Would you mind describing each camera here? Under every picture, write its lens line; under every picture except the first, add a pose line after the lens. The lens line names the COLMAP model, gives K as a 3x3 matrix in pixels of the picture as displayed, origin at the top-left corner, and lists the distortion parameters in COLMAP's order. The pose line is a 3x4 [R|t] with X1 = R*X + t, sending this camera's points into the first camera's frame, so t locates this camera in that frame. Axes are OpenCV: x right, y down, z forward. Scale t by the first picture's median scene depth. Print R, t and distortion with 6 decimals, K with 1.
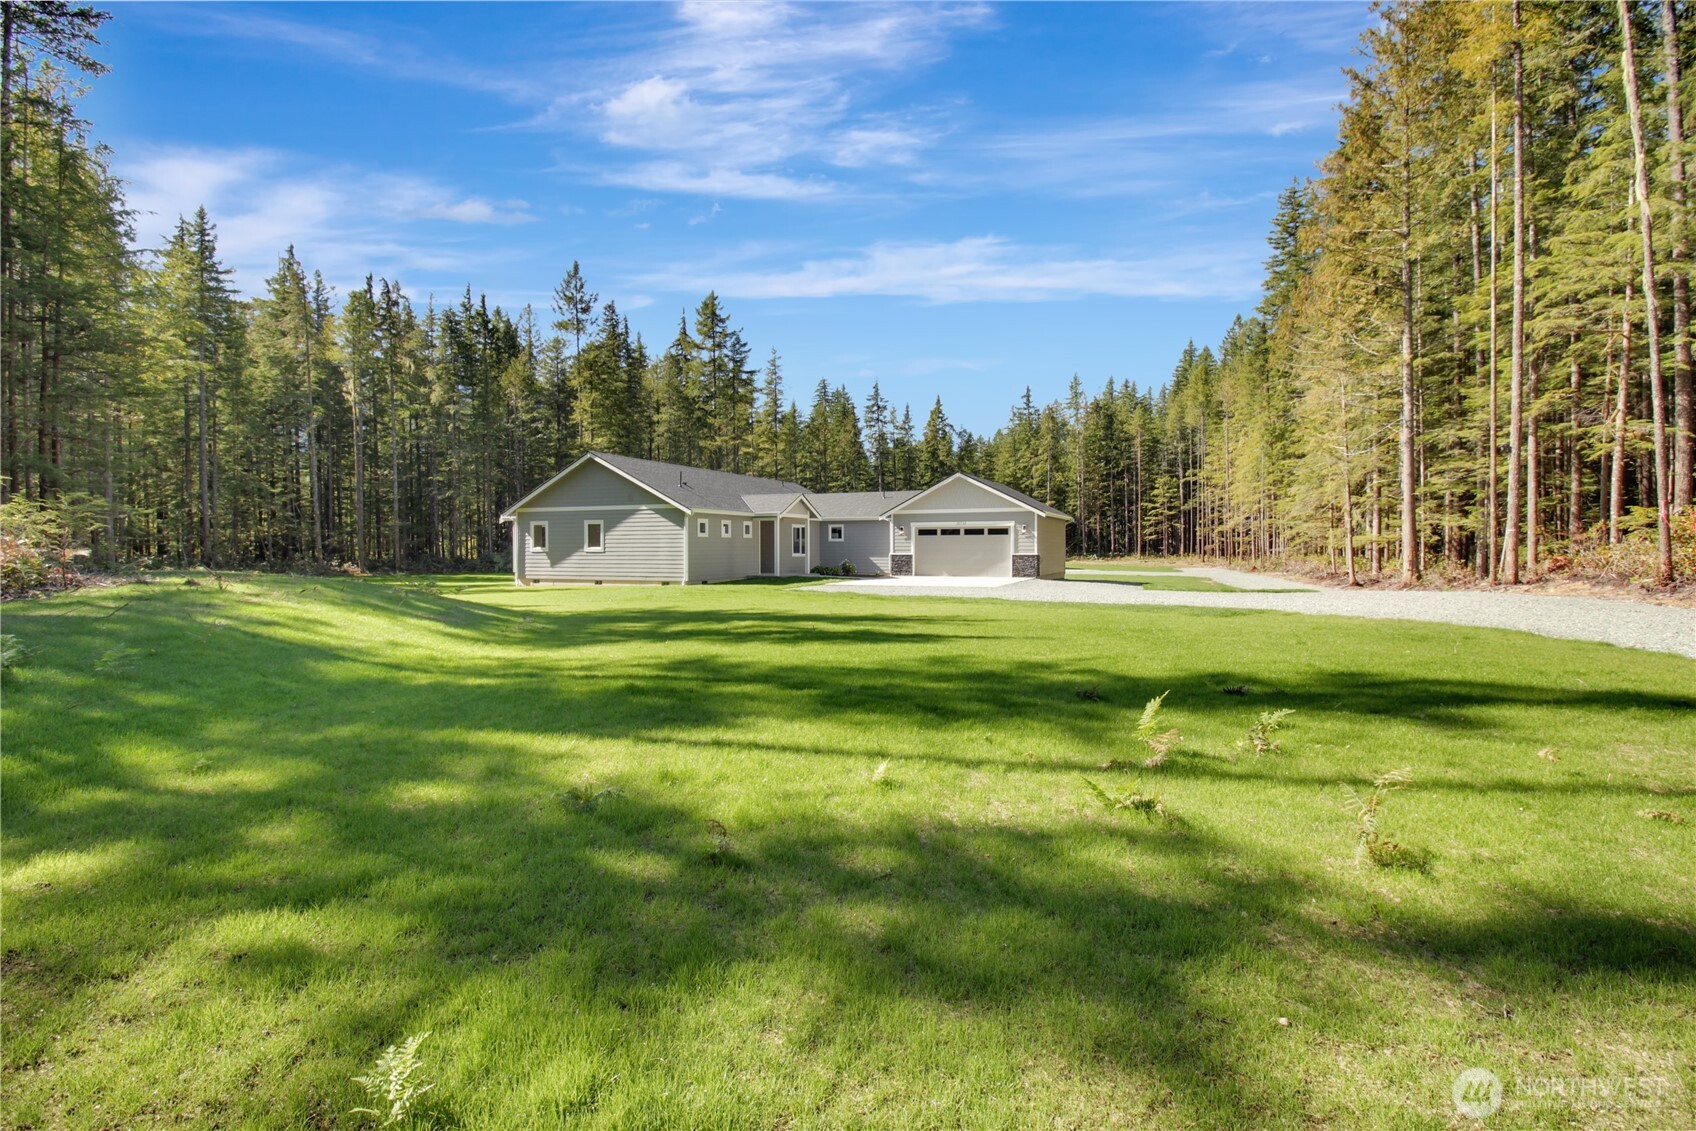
lens RADIAL K [[785.3, 0, 855.4], [0, 785.3, 554.5], [0, 0, 1]] dist [-0.003397, -0.012909]
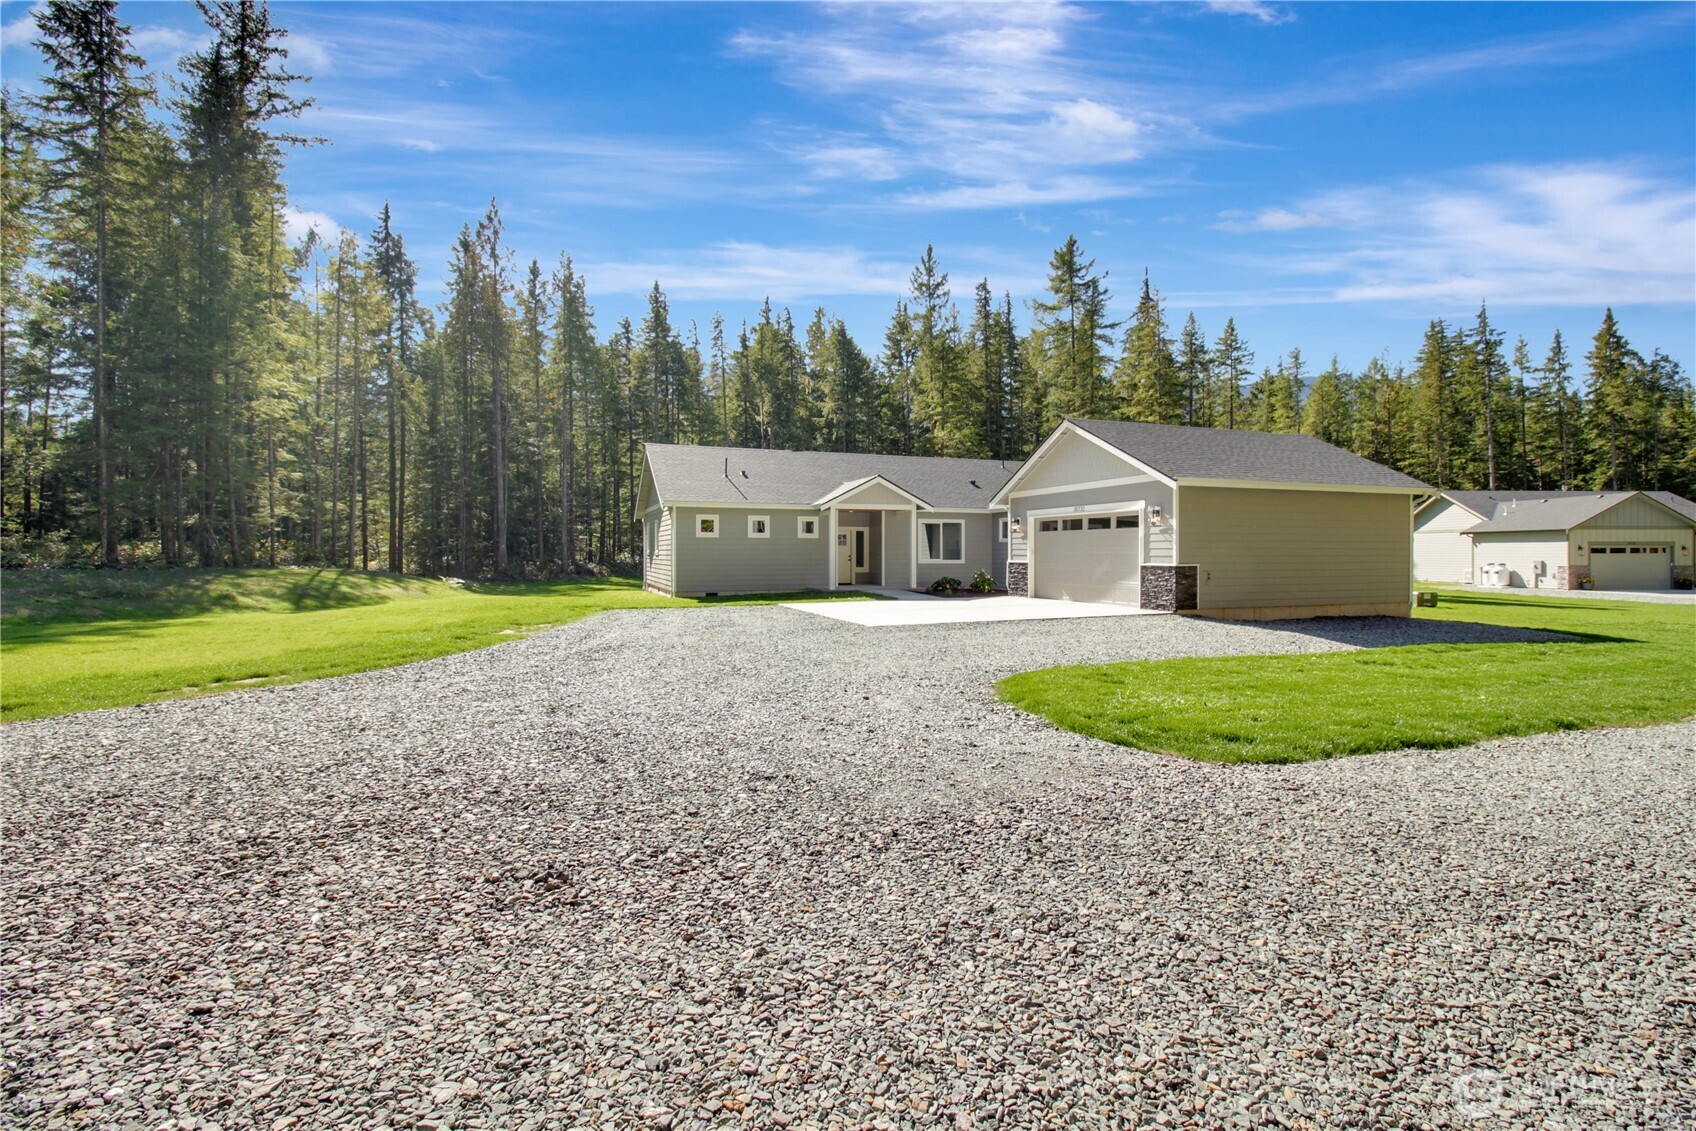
lens RADIAL K [[785.3, 0, 855.4], [0, 785.3, 554.5], [0, 0, 1]] dist [-0.003397, -0.012909]
pose [[0.697074, 0.002566, -0.716995, 0.251861], [-0.006464, 0.999975, -0.002705, -0.002515], [0.716970, 0.006520, 0.697073, 0.286356]]
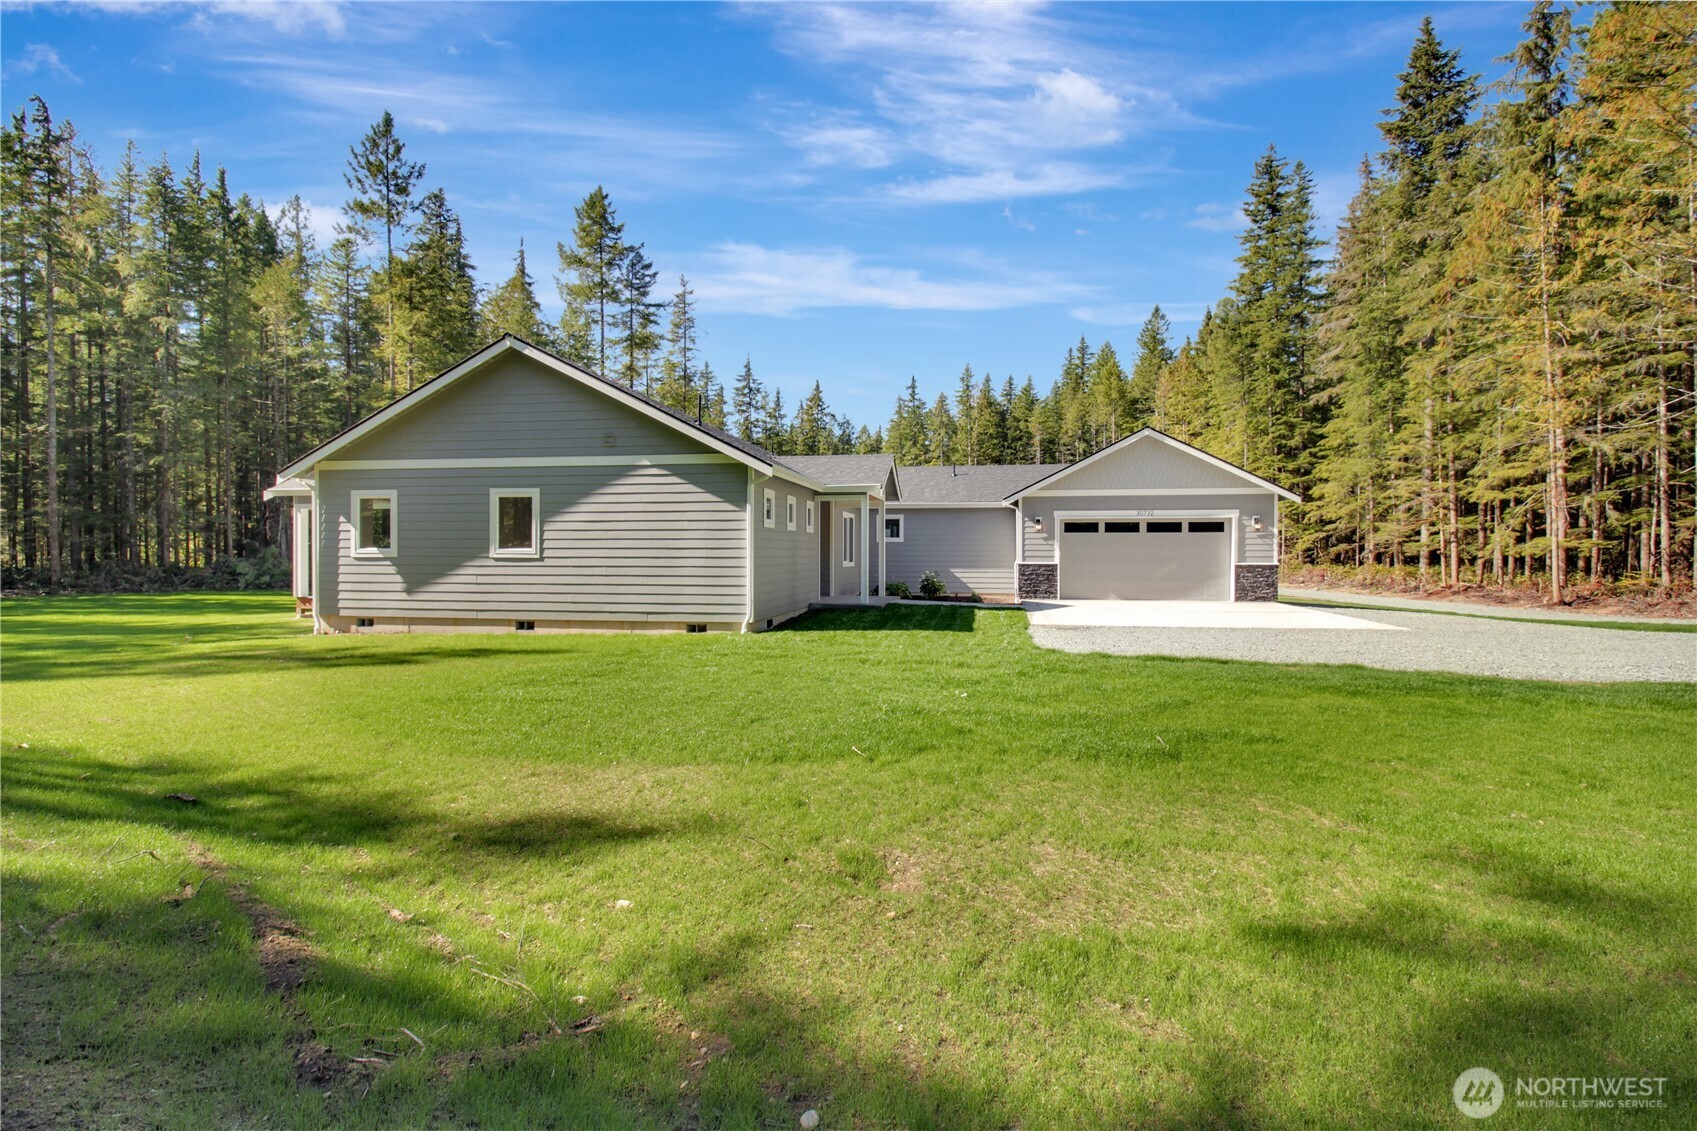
lens RADIAL K [[785.8, 0, 855.9], [0, 785.8, 554.5], [0, 0, 1]] dist [-0.003397, -0.012909]
pose [[0.968884, 0.004259, 0.247477, -0.136213], [-0.002331, 0.999965, -0.008082, -0.001268], [-0.247503, 0.007253, 0.968860, 0.273911]]
